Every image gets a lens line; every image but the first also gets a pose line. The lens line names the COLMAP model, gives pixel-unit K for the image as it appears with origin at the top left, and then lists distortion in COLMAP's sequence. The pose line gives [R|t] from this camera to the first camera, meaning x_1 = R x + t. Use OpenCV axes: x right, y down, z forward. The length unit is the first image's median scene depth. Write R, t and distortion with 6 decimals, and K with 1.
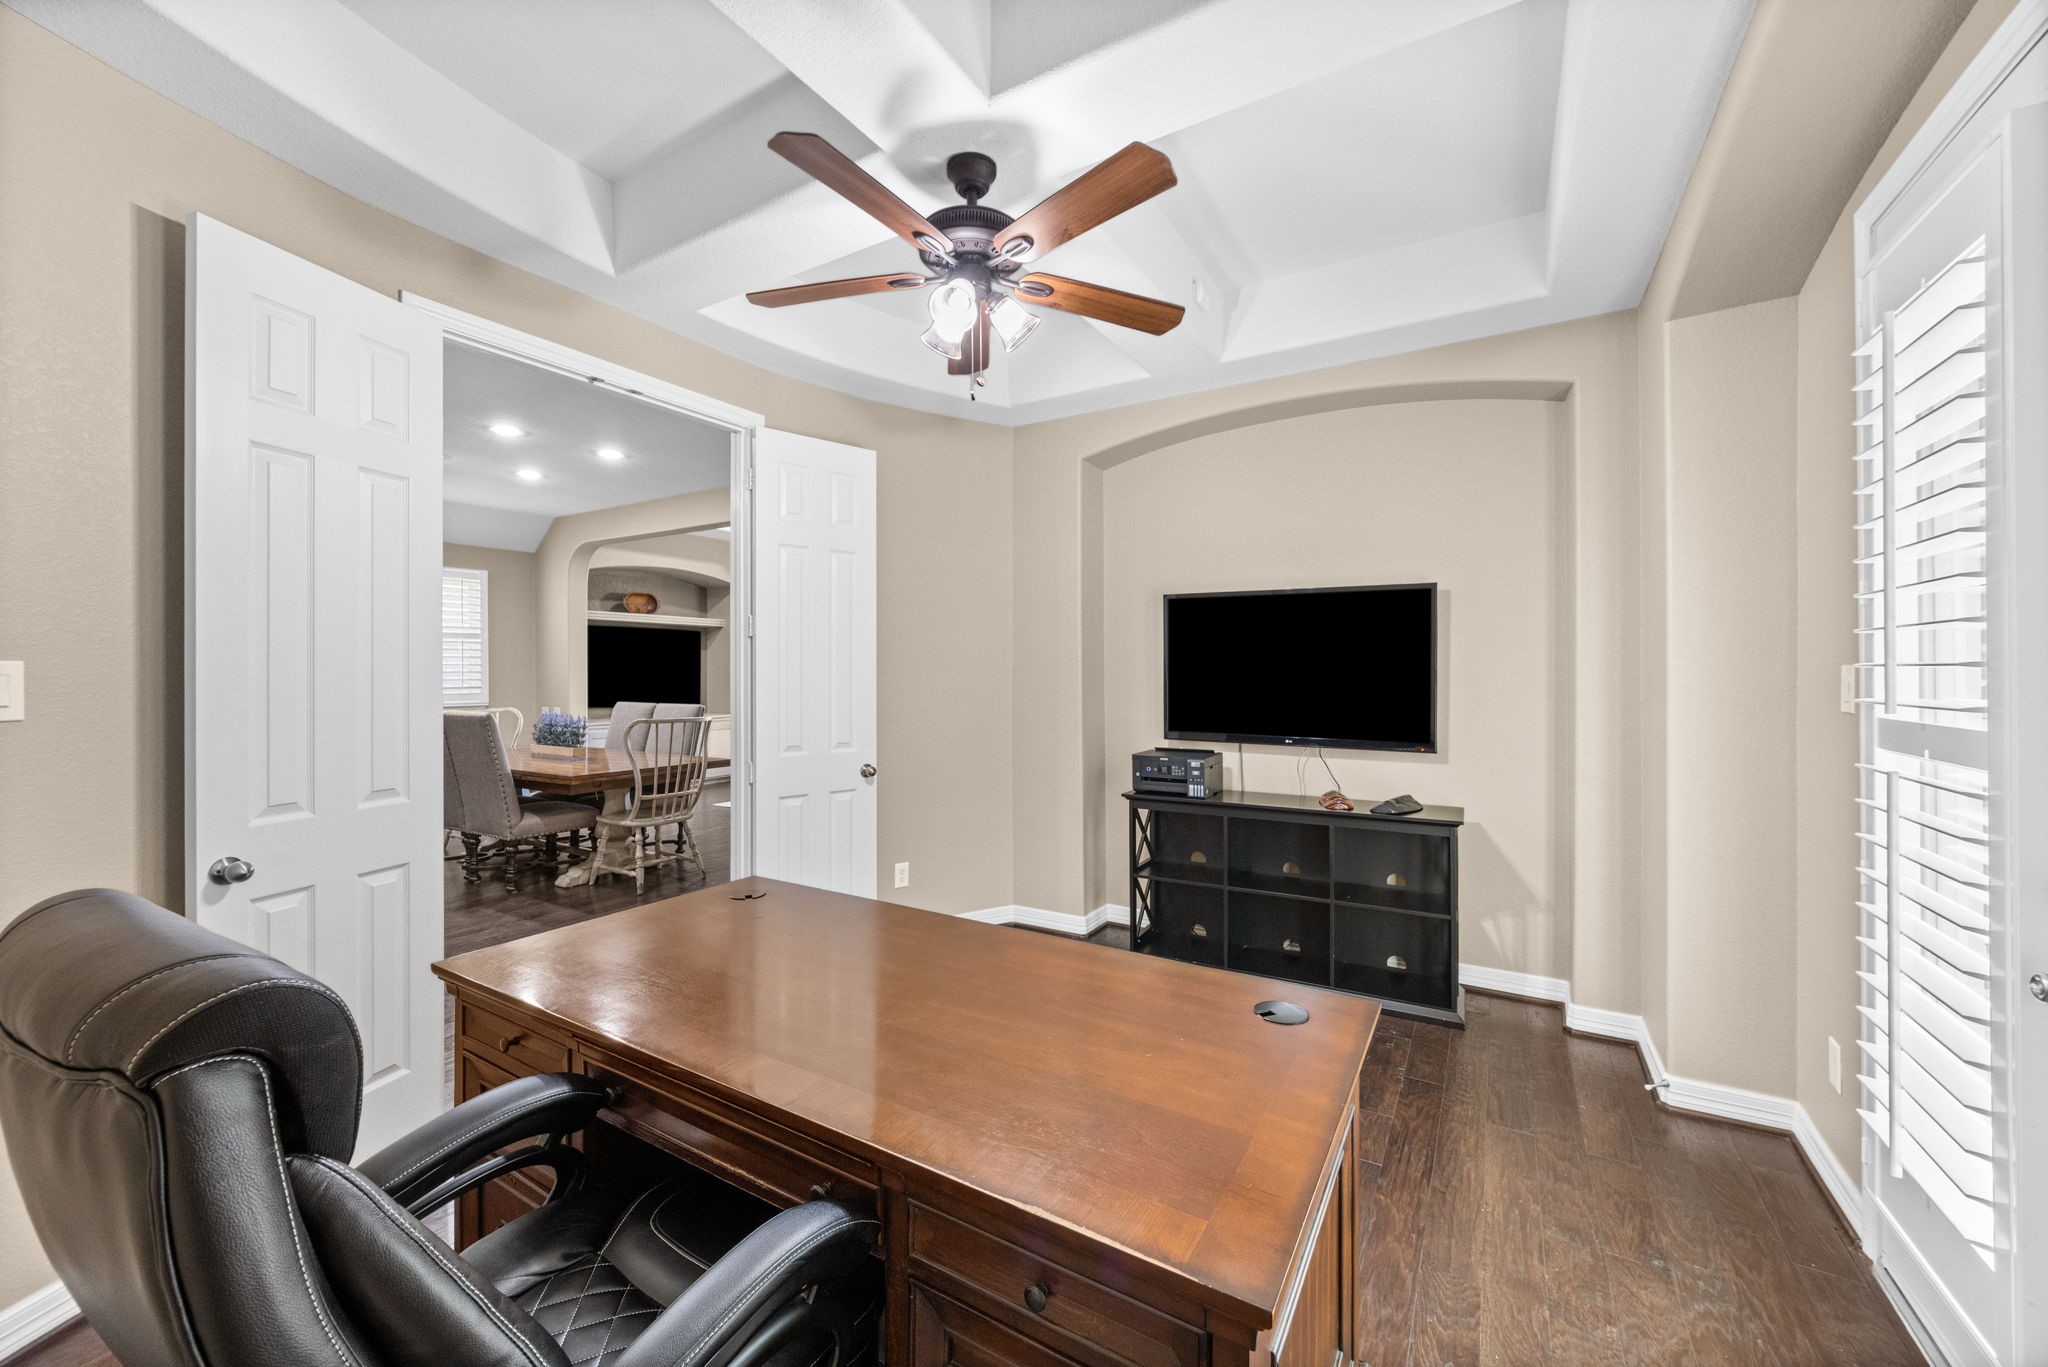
lens RADIAL K [[792.4, 0, 1028.9], [0, 792.4, 668.4], [0, 0, 1]] dist [-0.004901, -0.000137]
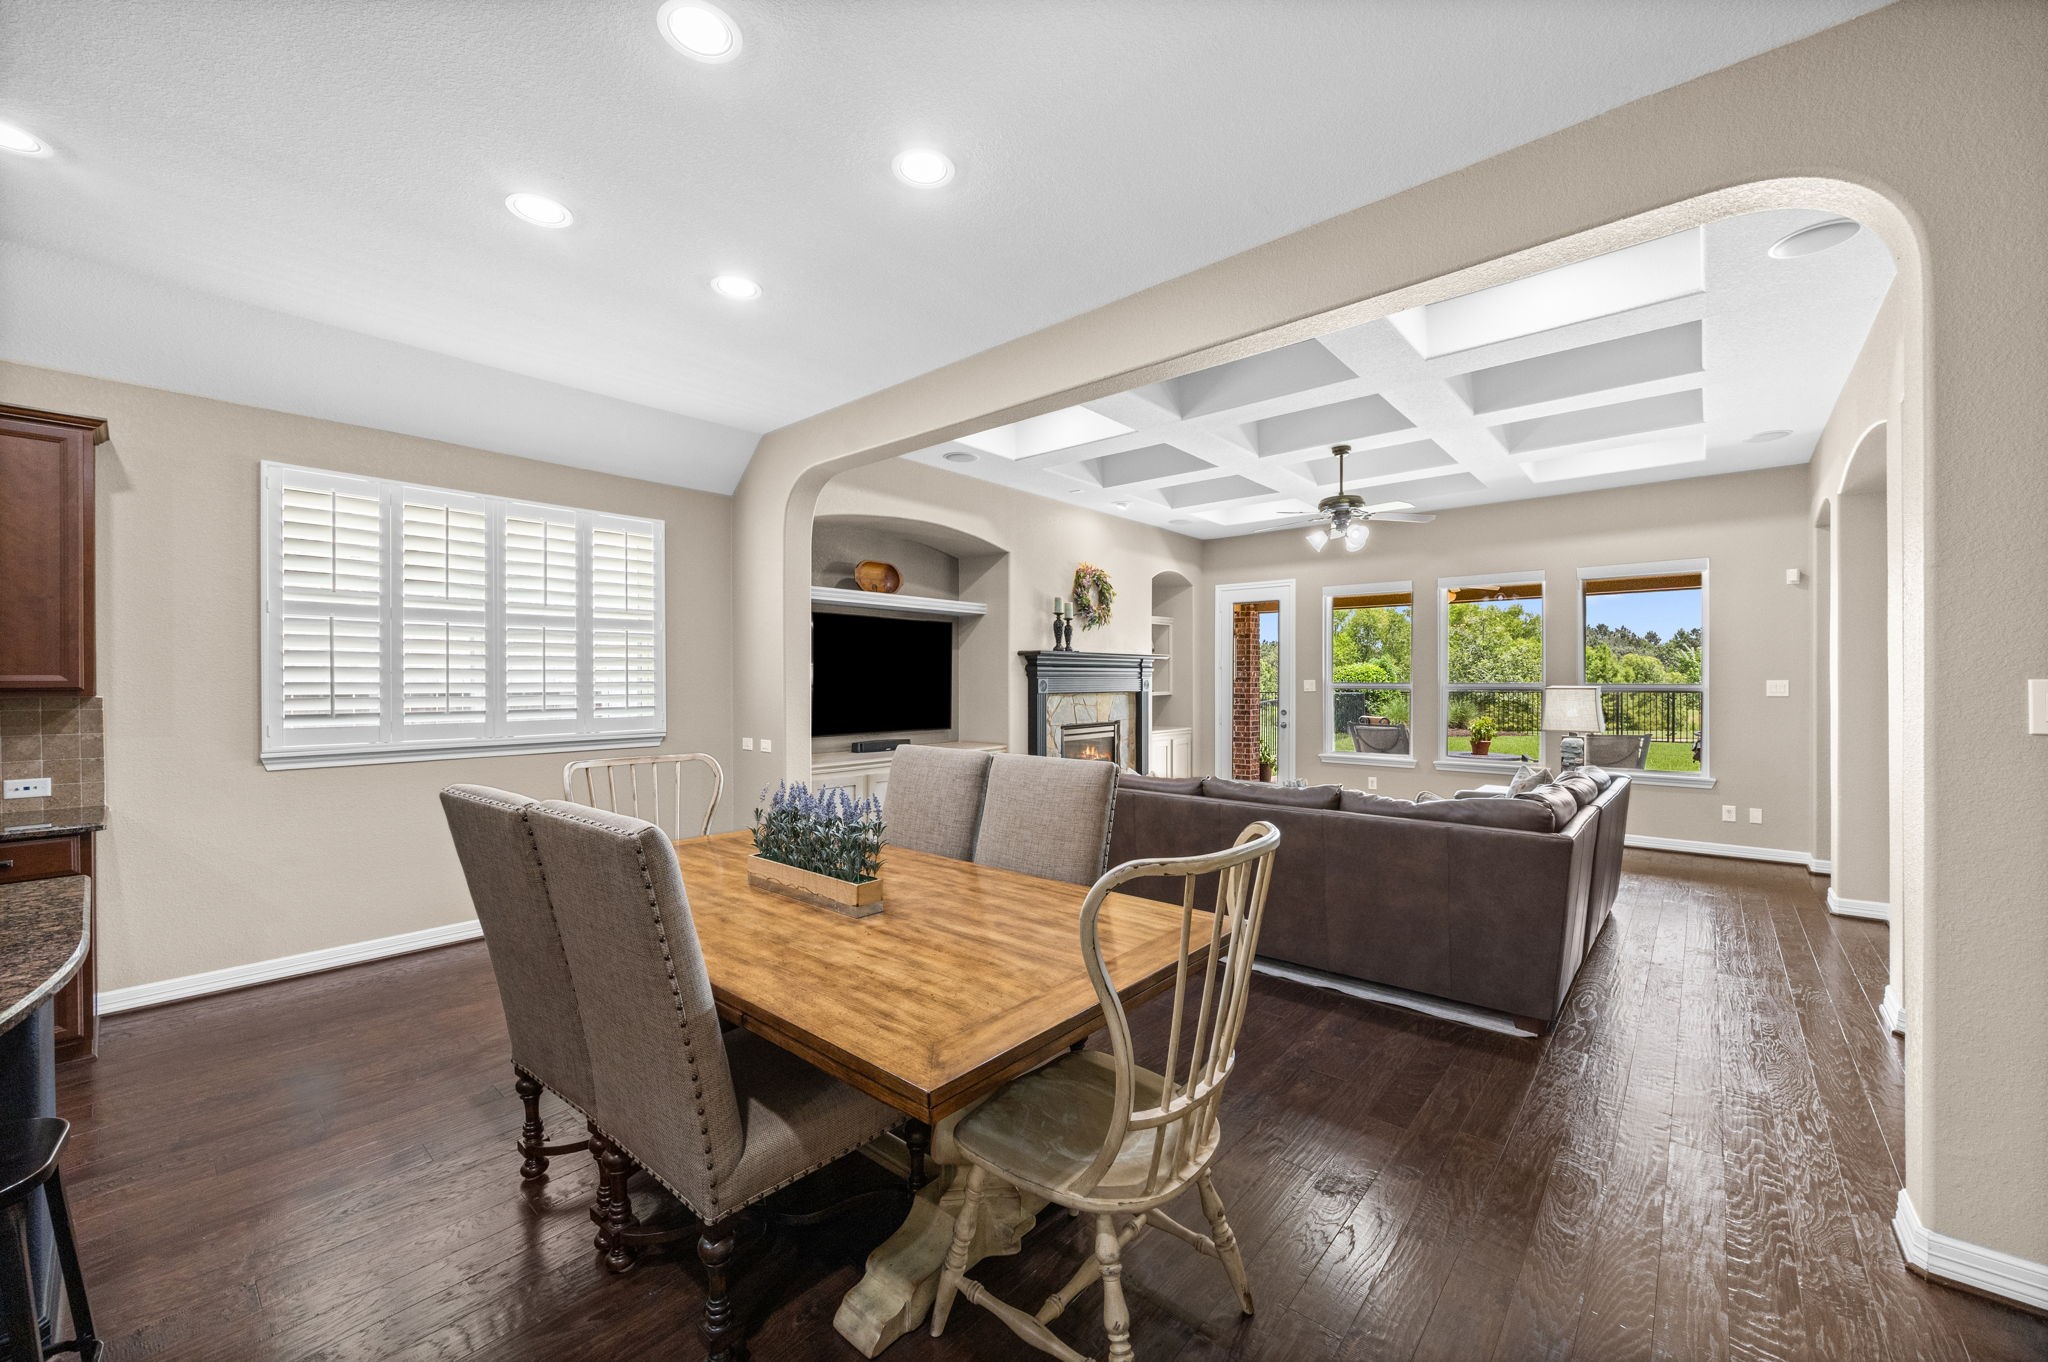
lens RADIAL K [[793.4, 0, 1033.9], [0, 793.4, 684.0], [0, 0, 1]] dist [0.000388, 0.000081]
pose [[0.984994, 0.002601, -0.172567, -0.262537], [-0.000385, 0.999917, 0.012872, -0.002327], [0.172586, -0.012612, 0.984914, 0.392209]]
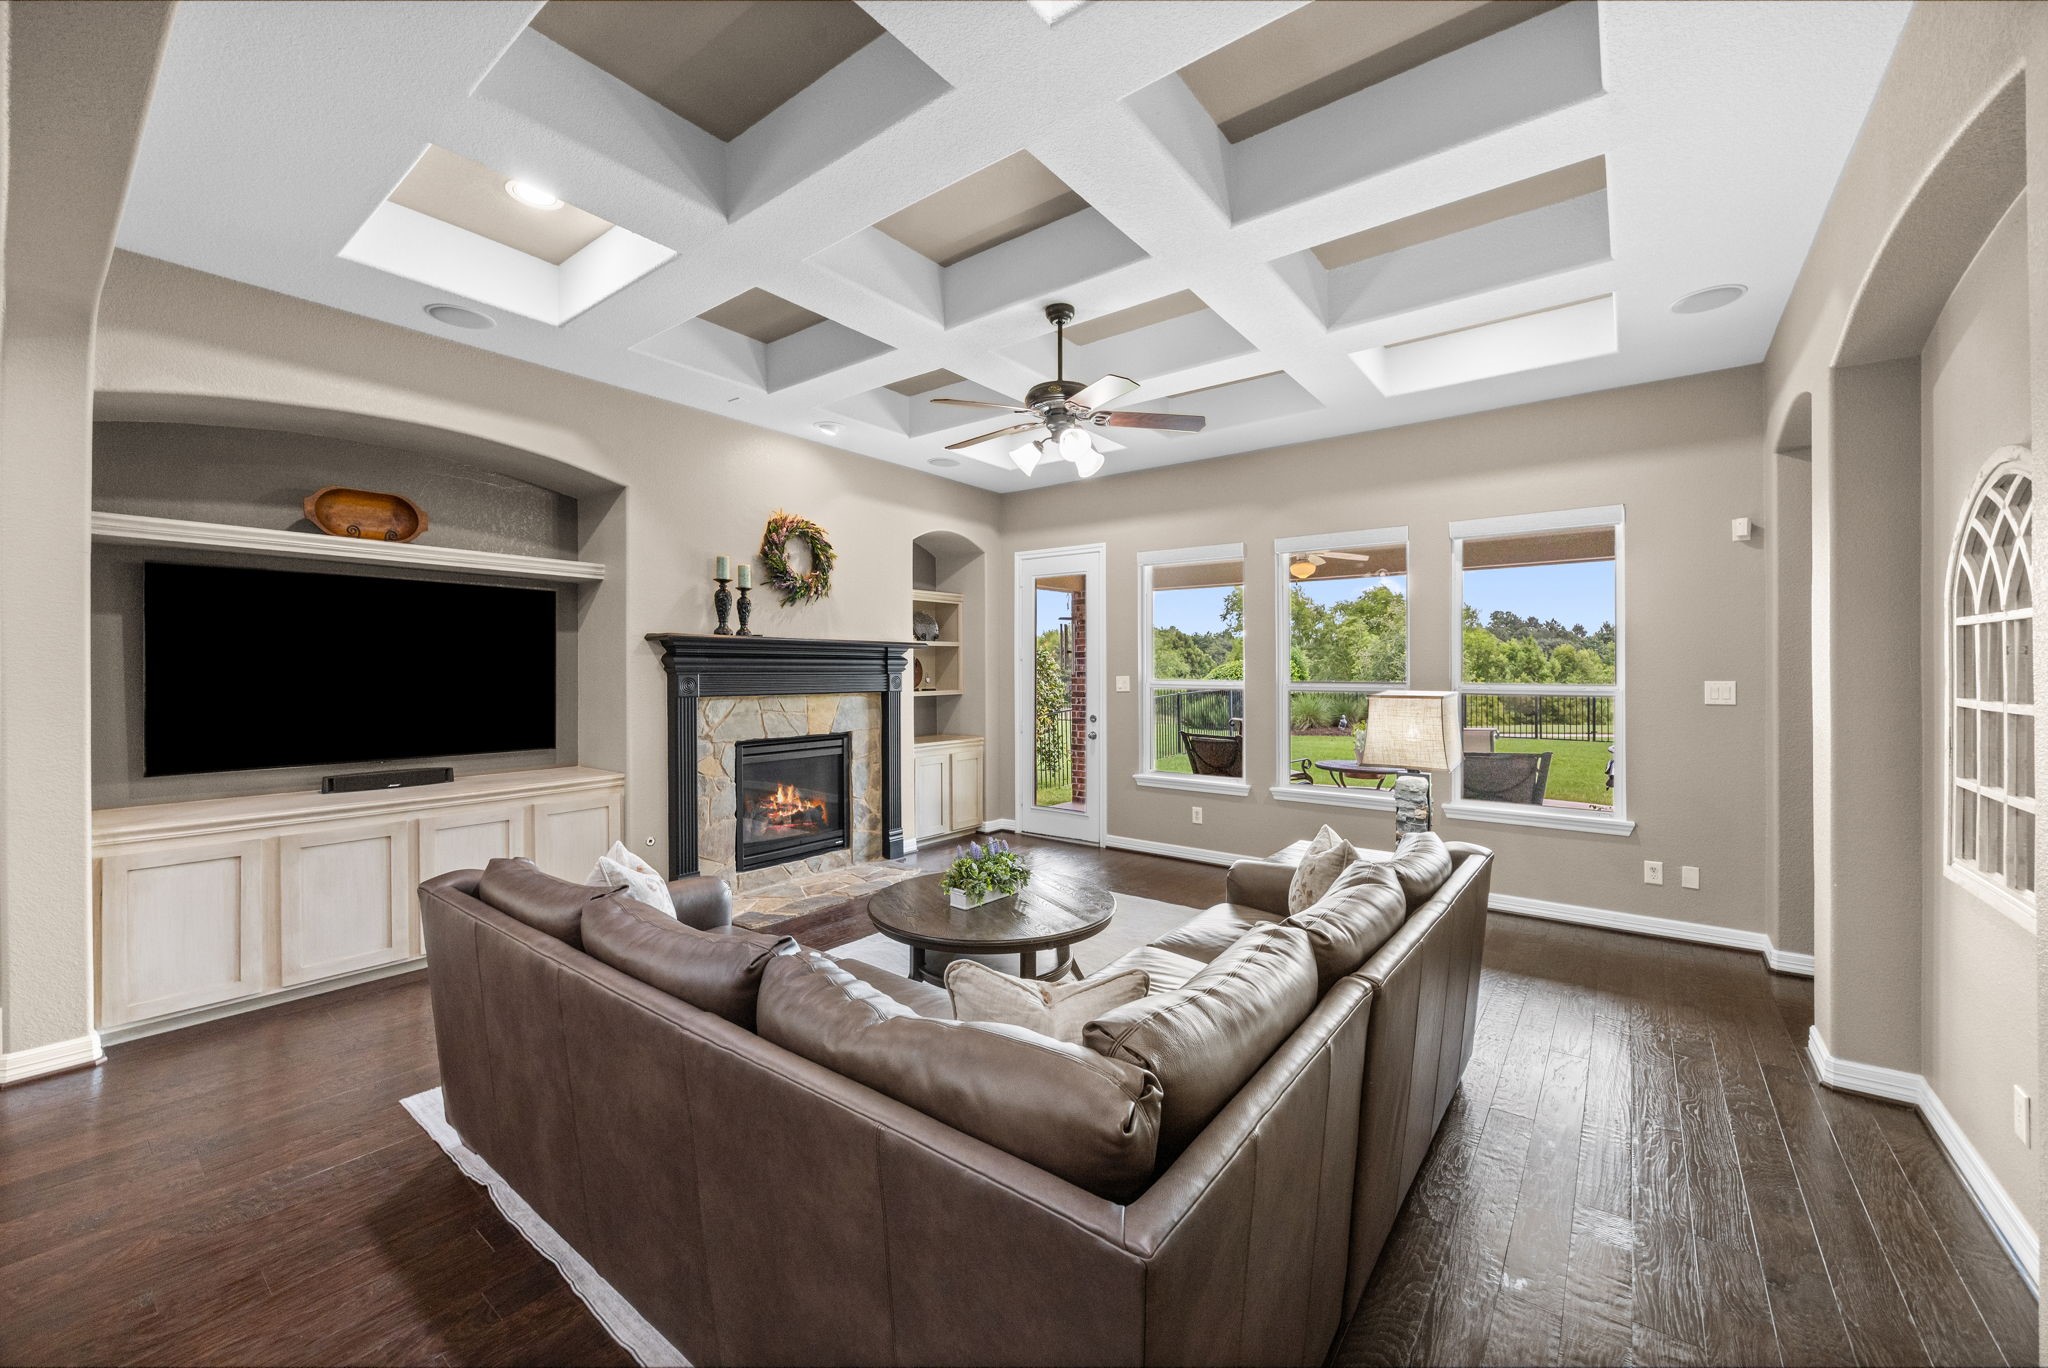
lens RADIAL K [[792.4, 0, 1028.9], [0, 792.4, 668.9], [0, 0, 1]] dist [-0.004901, -0.000137]
pose [[0.992663, 0.004336, -0.120840, -0.098740], [-0.003604, 0.999974, 0.006279, -0.005672], [0.120864, -0.005798, 0.992652, 0.663833]]
